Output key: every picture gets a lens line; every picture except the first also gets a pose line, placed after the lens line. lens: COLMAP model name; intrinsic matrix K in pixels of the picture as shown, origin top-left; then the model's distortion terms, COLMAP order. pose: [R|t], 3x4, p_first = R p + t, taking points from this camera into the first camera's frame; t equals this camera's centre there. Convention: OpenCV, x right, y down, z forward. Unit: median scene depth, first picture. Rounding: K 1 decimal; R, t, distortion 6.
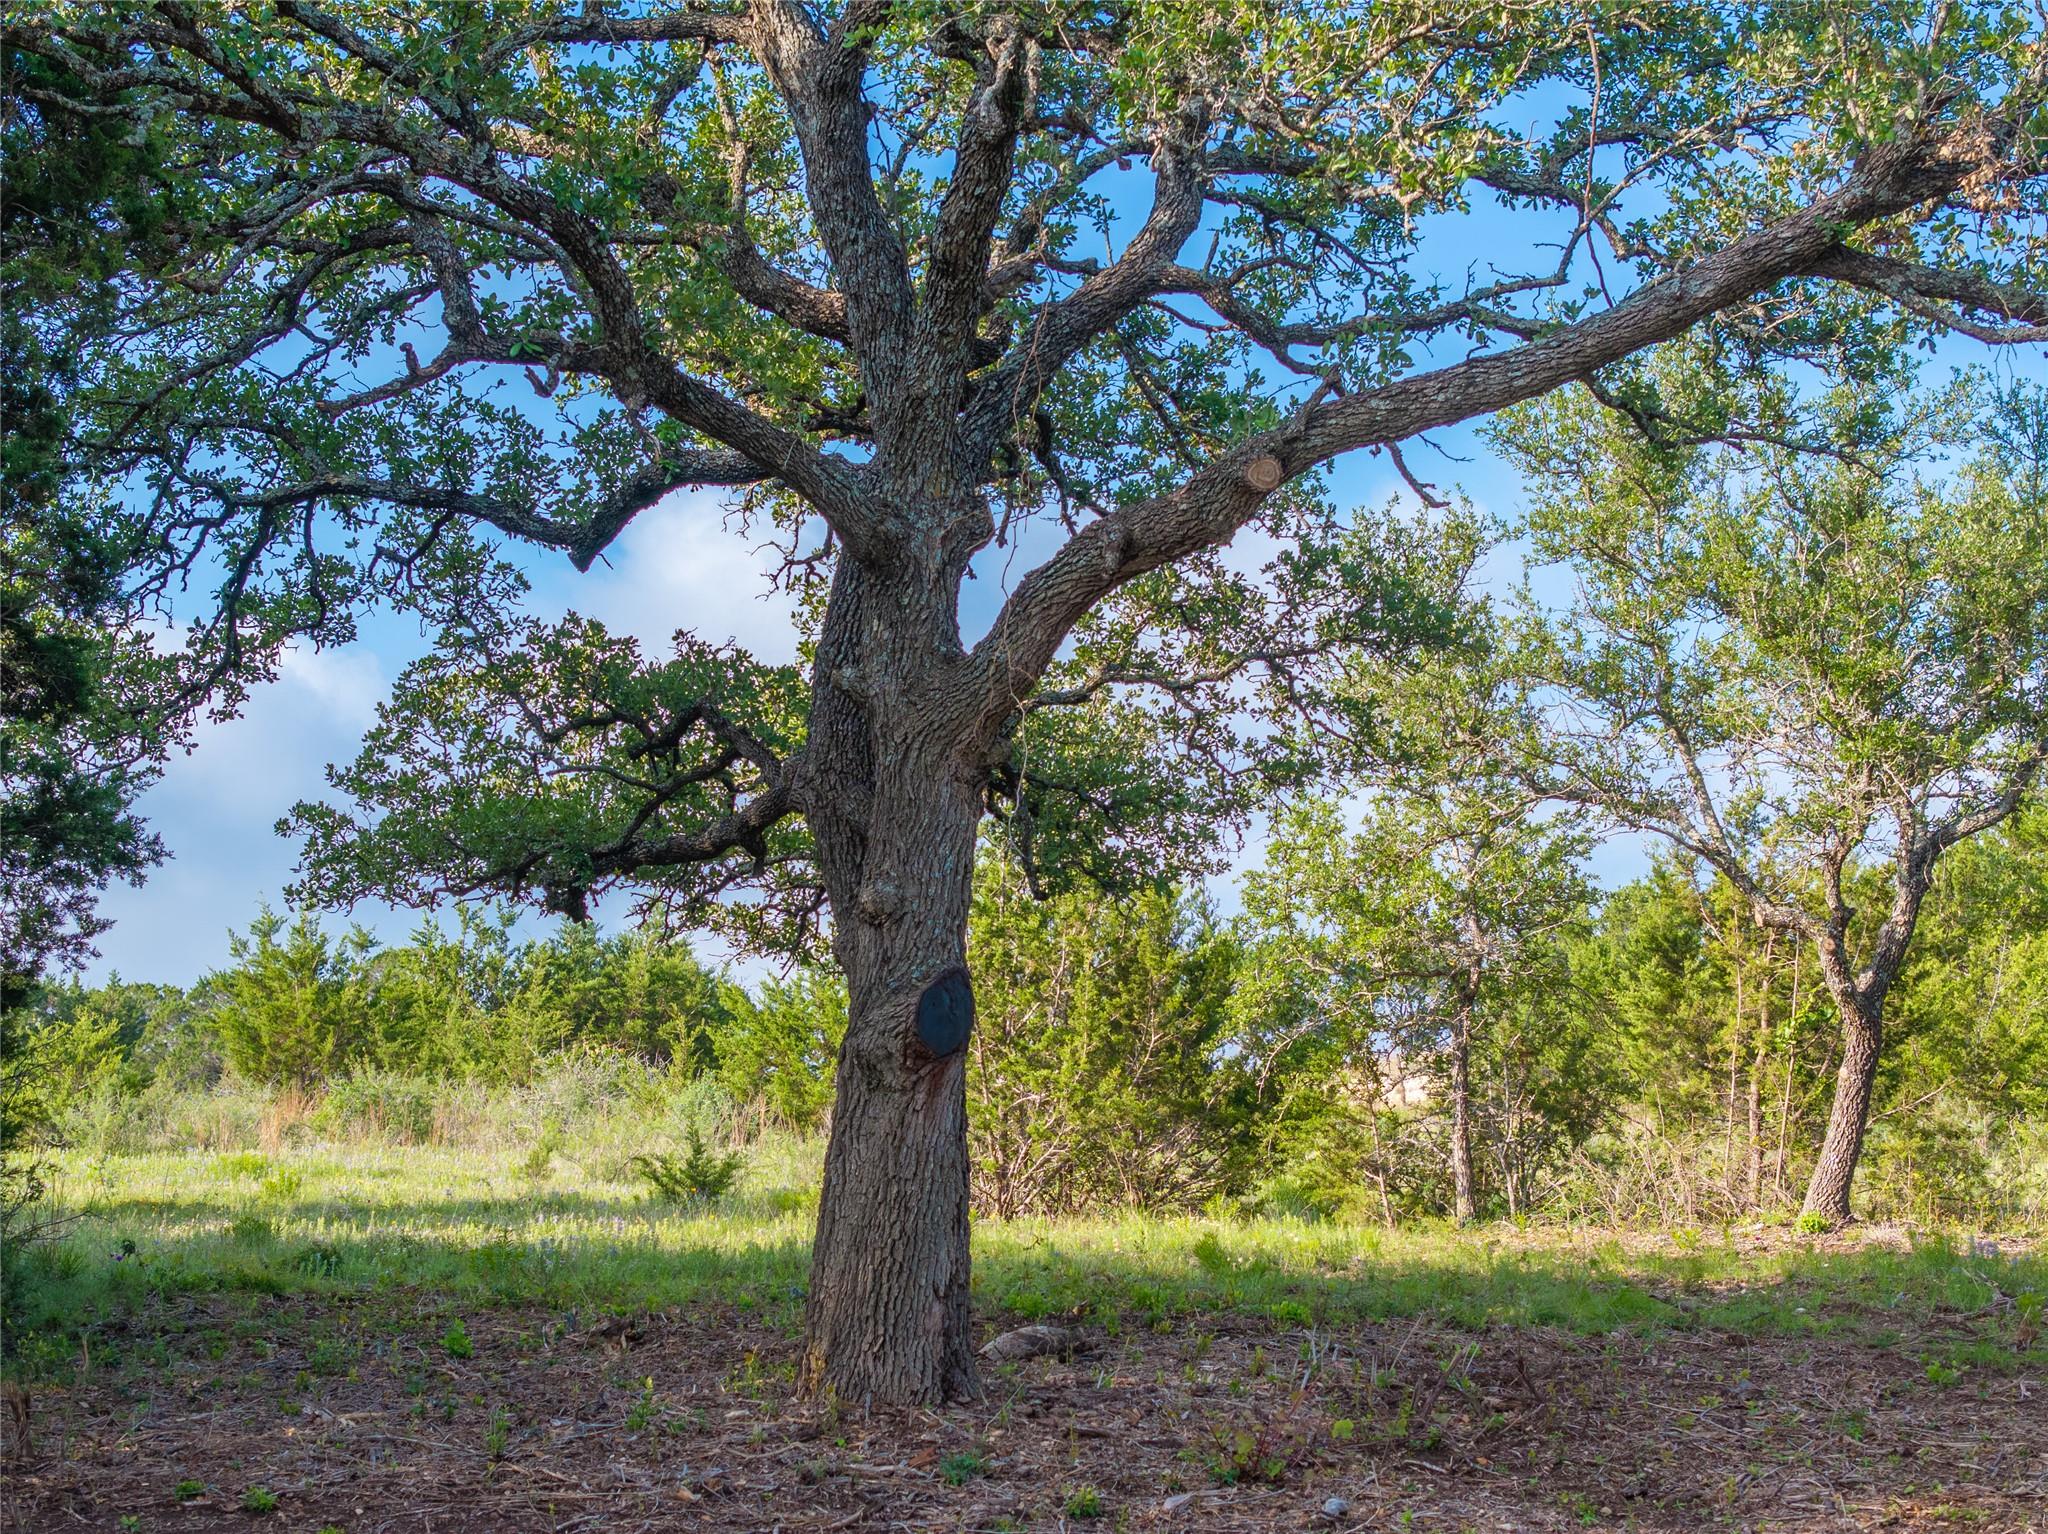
lens RADIAL K [[4281.2, 0, 1024.0], [0, 4281.2, 767.0], [0, 0, 1]] dist [-0.043419, -0.408460]
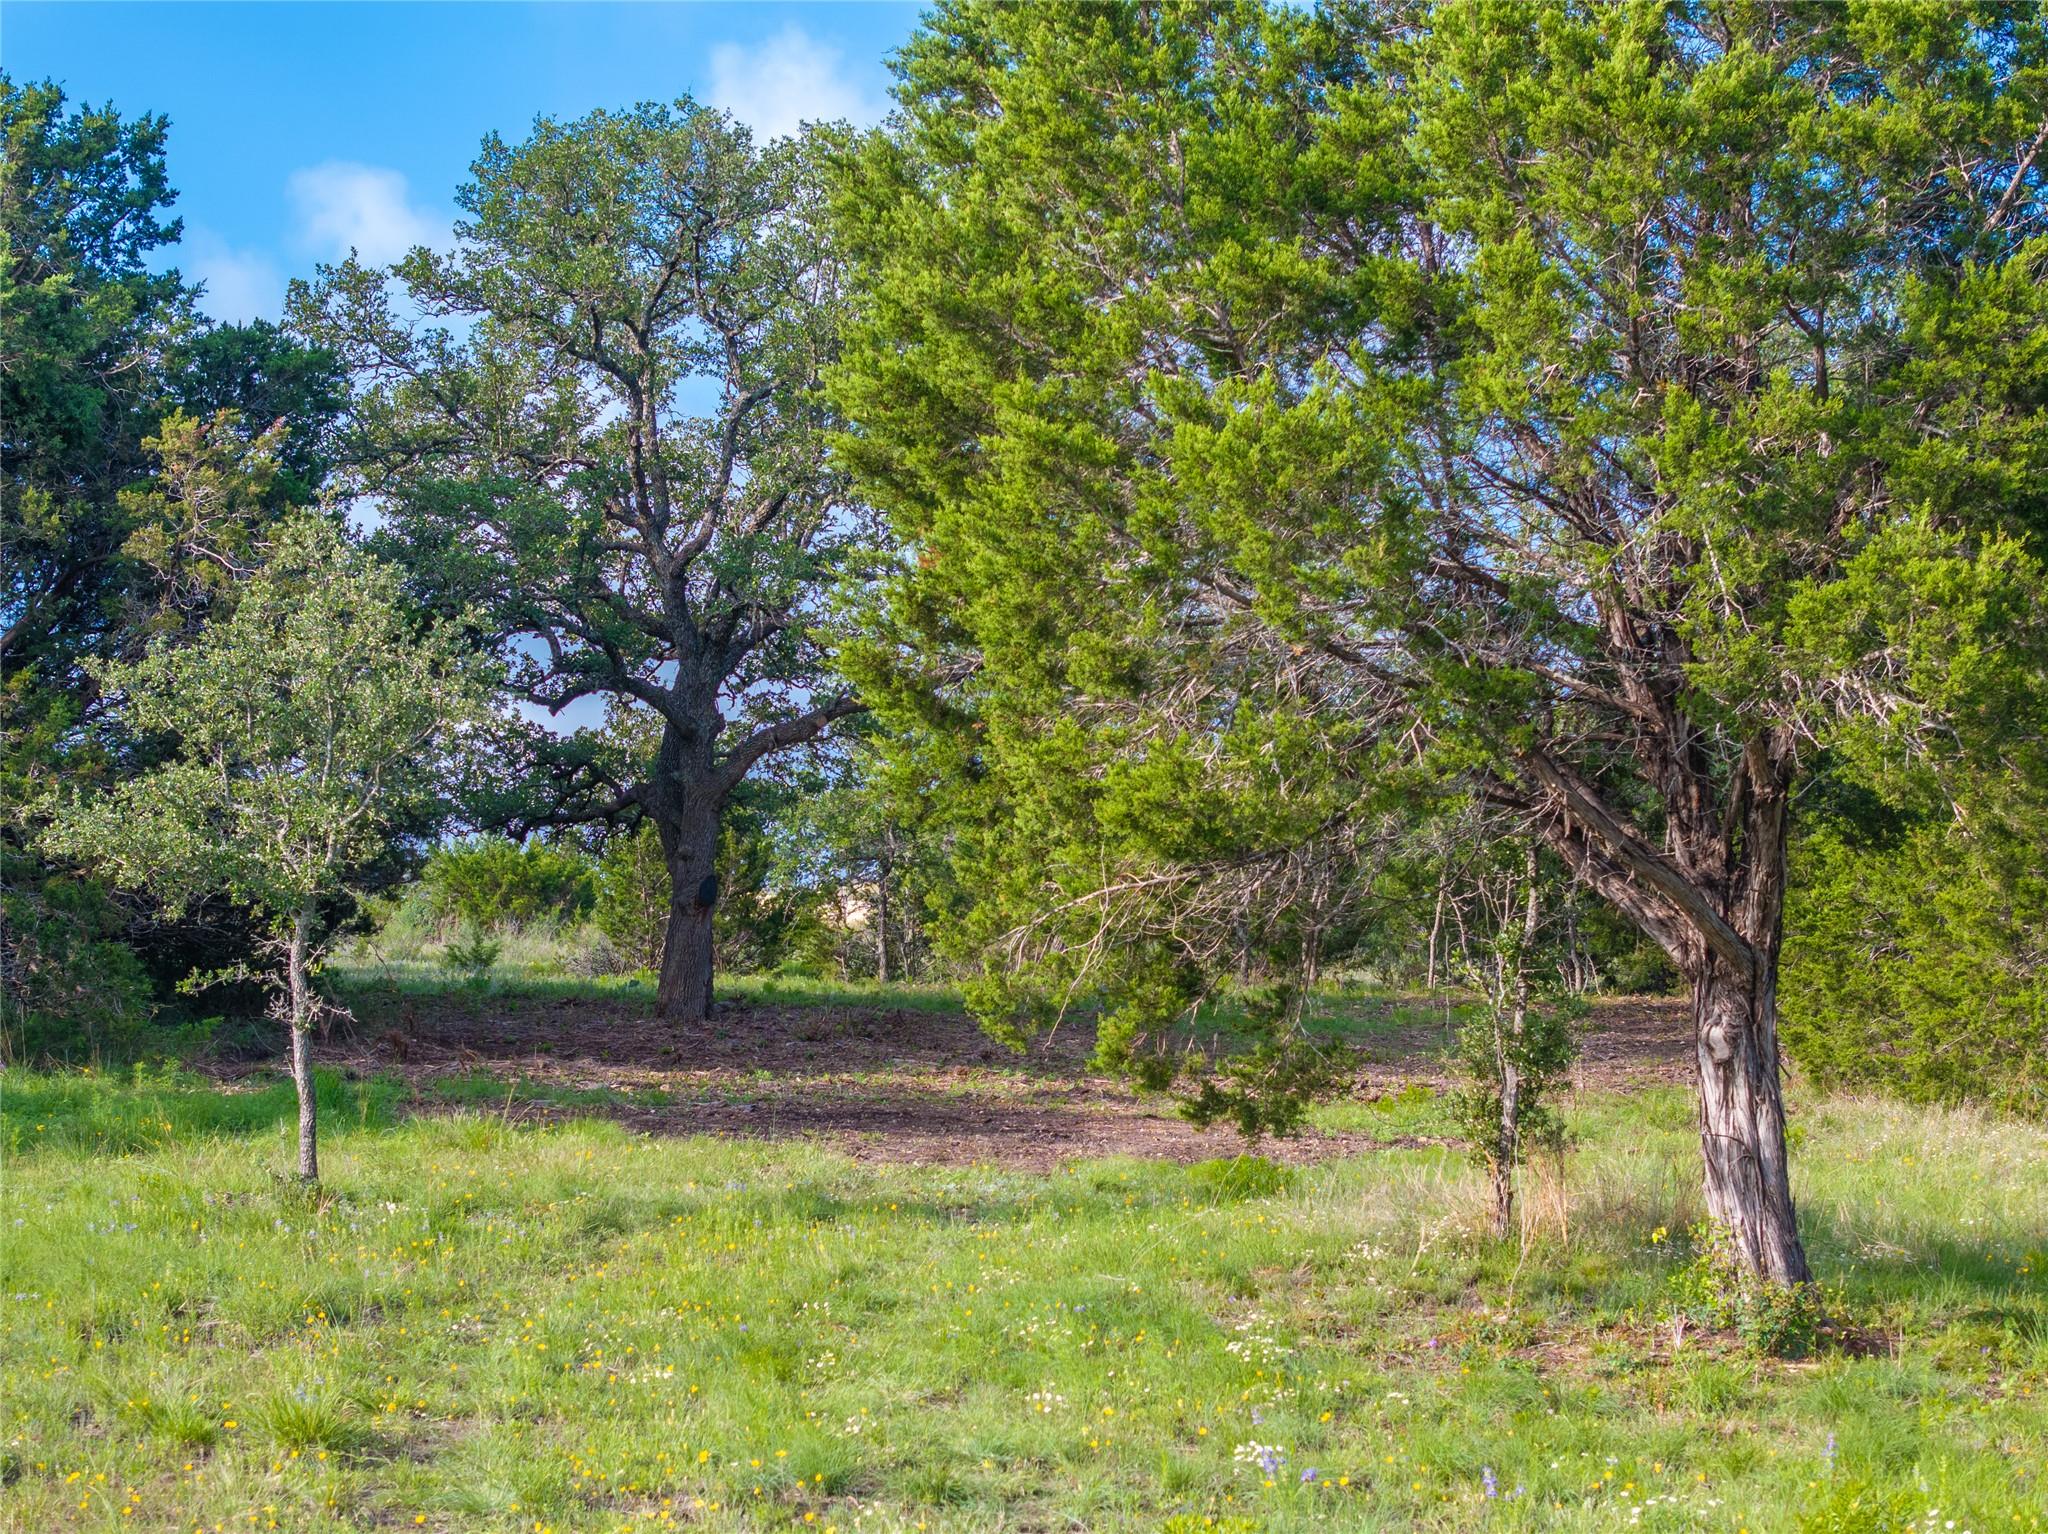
lens RADIAL K [[4281.2, 0, 1024.0], [0, 4281.2, 767.0], [0, 0, 1]] dist [-0.043419, -0.408460]
pose [[0.991073, 0.020062, 0.131804, -0.114063], [-0.025620, 0.998847, 0.040605, -0.090295], [-0.130838, -0.043619, 0.990444, -1.152945]]
